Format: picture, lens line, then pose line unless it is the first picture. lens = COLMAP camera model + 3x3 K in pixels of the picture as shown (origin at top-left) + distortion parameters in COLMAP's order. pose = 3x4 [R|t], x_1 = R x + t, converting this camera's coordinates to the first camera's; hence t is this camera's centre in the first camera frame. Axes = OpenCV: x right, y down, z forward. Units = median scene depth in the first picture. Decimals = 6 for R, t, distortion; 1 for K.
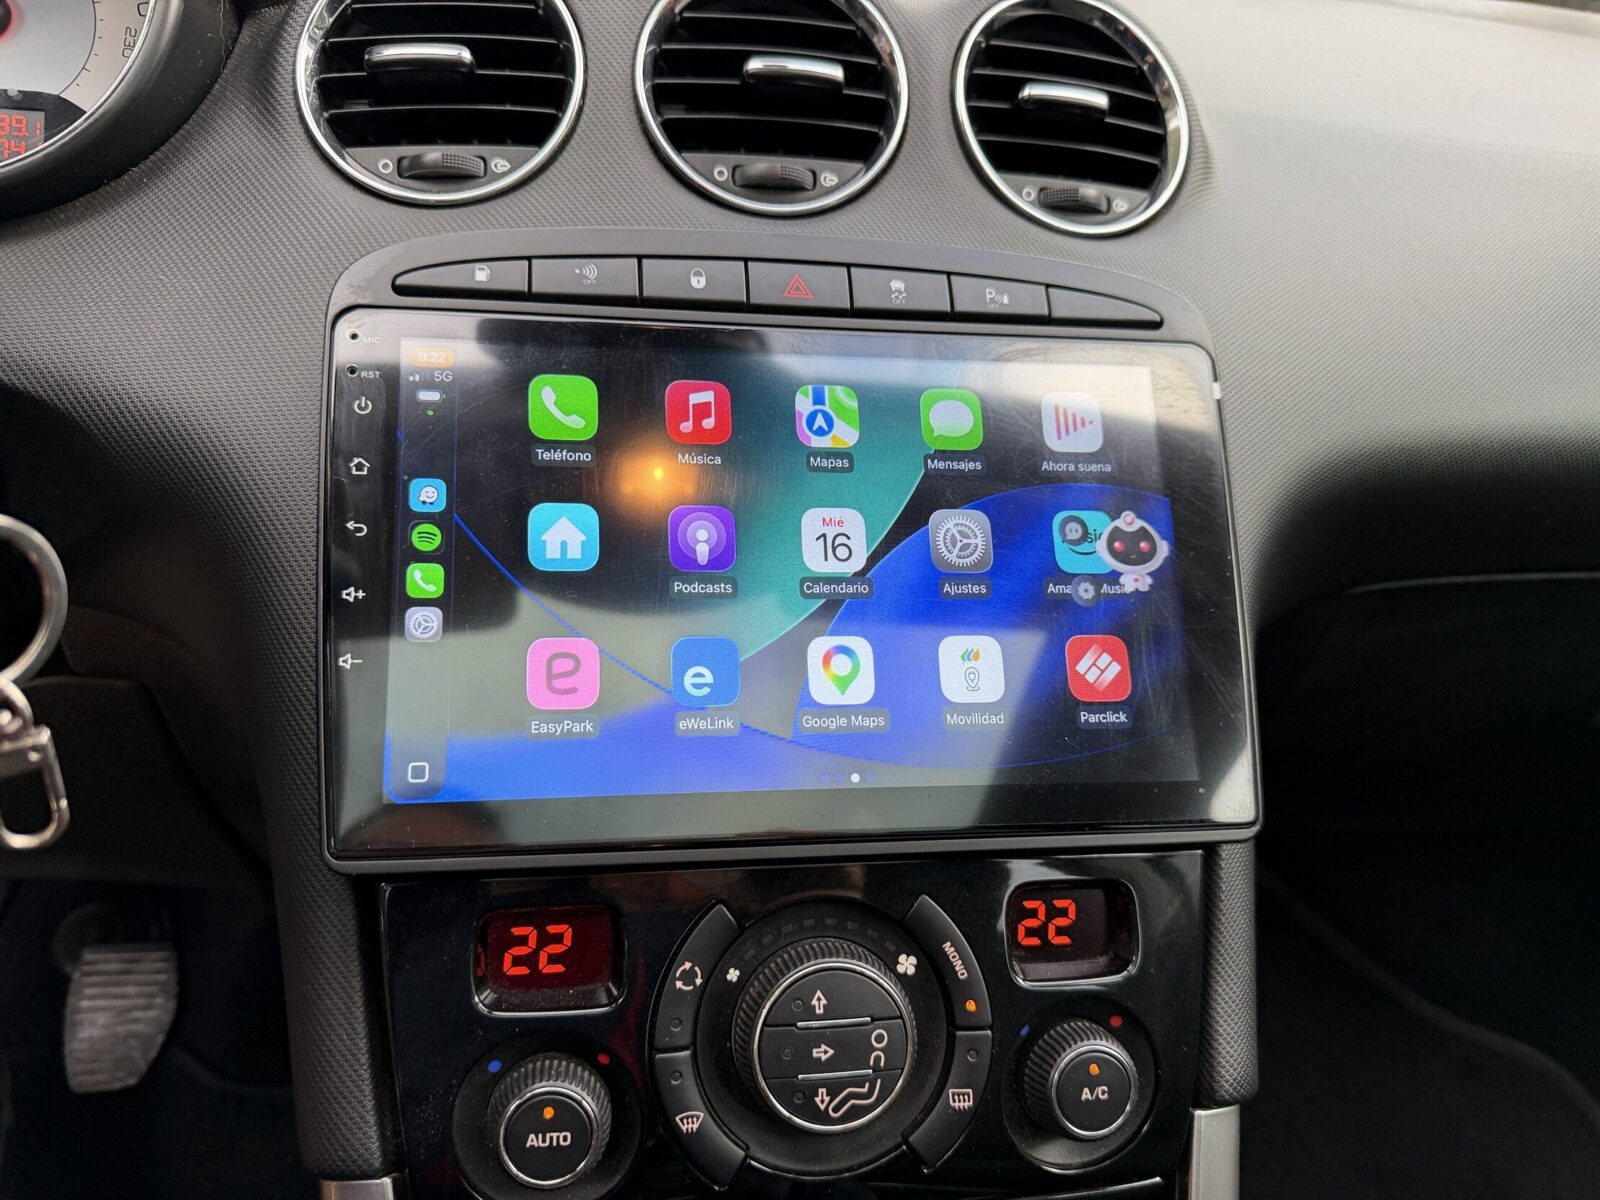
lens RADIAL K [[1118.9, 0, 789.4], [0, 1118.9, 605.6], [0, 0, 1]] dist [0.006763, -0.014782]
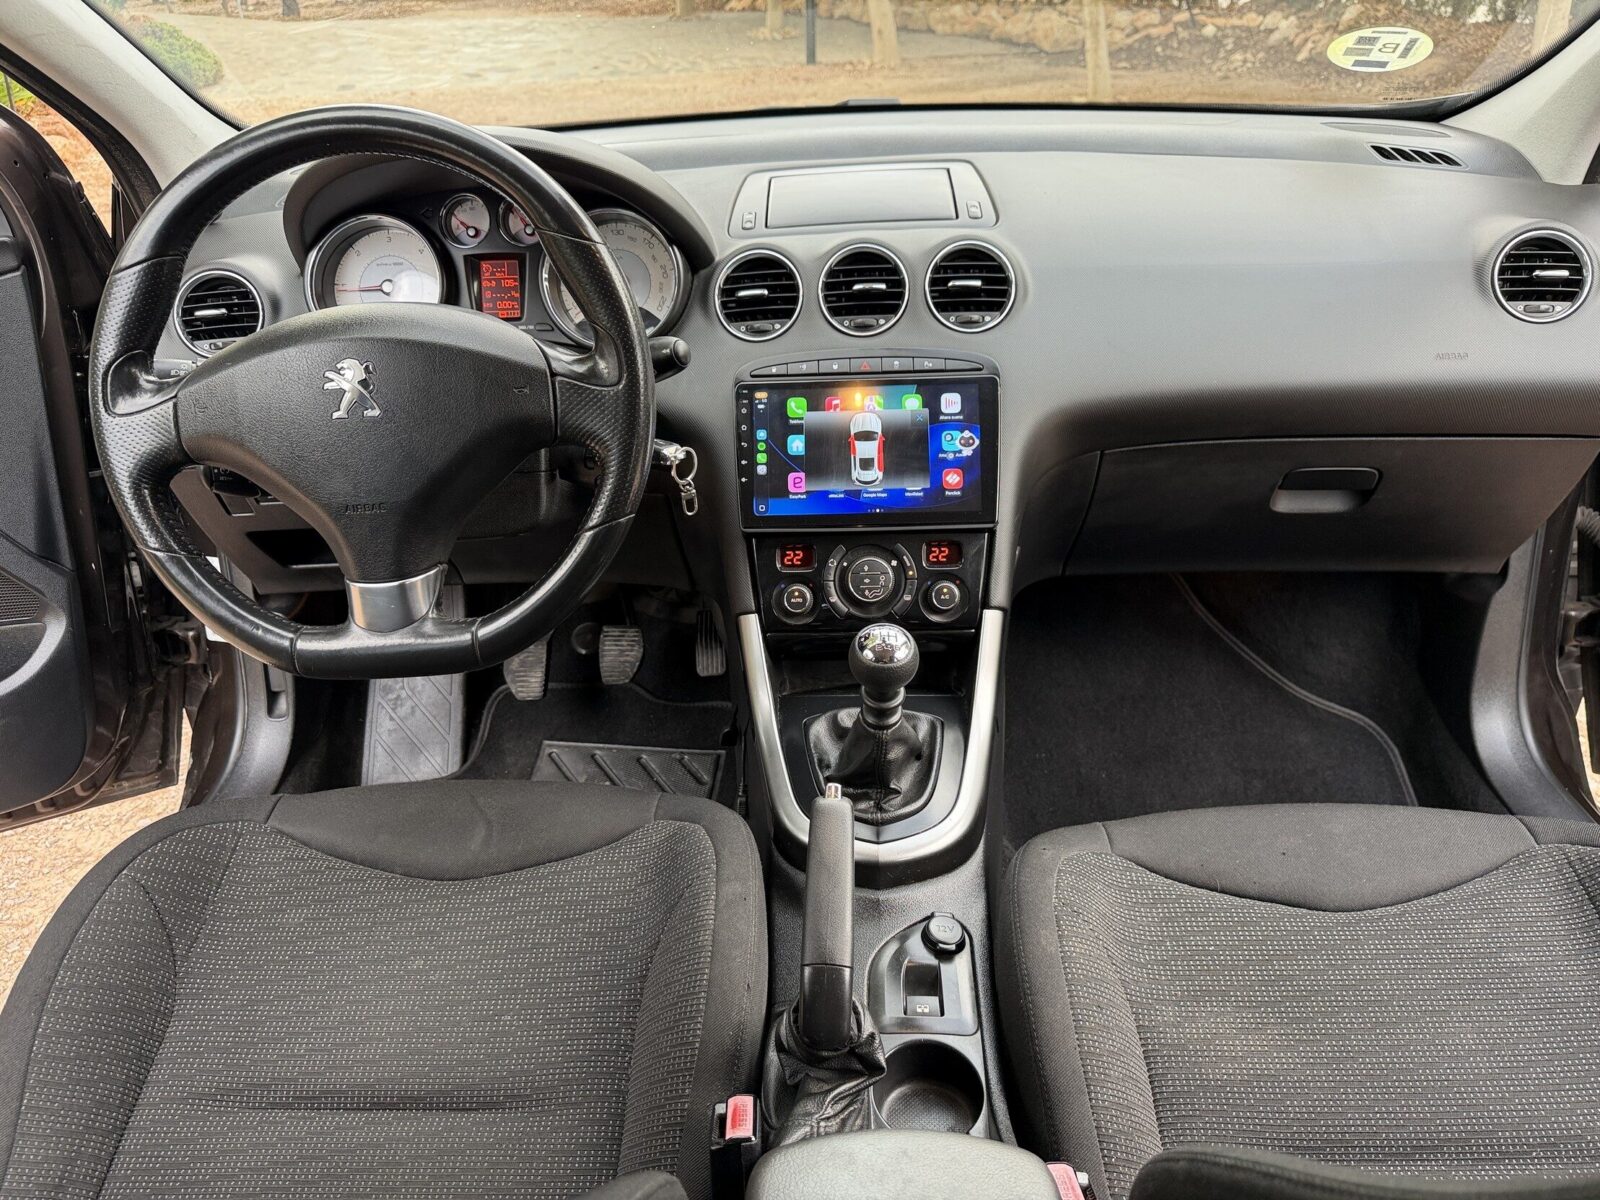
lens RADIAL K [[1118.9, 0, 812.5], [0, 1118.9, 614.7], [0, 0, 1]] dist [0.006763, -0.014782]
pose [[0.977095, 0.004790, -0.212751, 0.573555], [0.021489, 0.992416, 0.121032, 0.043921], [0.211718, -0.122832, 0.969581, -2.383526]]
